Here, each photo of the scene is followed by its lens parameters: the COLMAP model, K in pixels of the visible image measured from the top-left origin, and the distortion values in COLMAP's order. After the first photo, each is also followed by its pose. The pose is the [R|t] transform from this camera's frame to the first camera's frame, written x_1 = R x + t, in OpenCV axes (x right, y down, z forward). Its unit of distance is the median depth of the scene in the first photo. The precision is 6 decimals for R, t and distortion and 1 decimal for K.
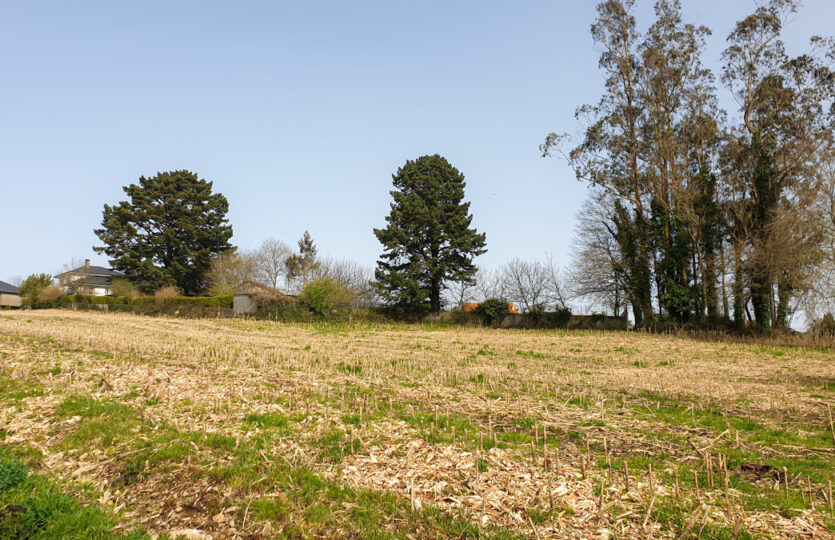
lens RADIAL K [[784.9, 0, 410.2], [0, 784.9, 267.2], [0, 0, 1]] dist [0.159349, -0.681003]
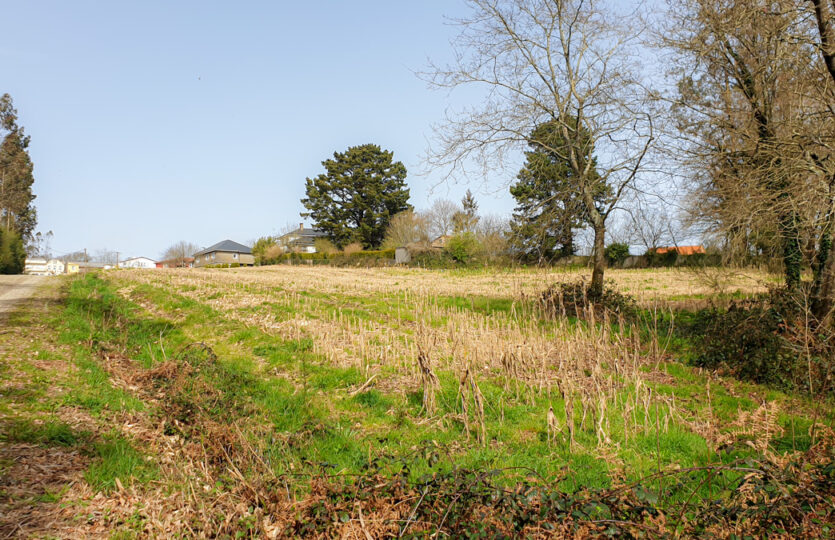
lens RADIAL K [[803.3, 0, 408.8], [0, 803.3, 261.7], [0, 0, 1]] dist [0.198878, -0.684471]
pose [[0.950518, -0.032038, -0.309012, 0.174332], [0.048774, 0.997723, 0.046584, -0.000694], [0.306816, -0.059351, 0.949917, -0.170294]]
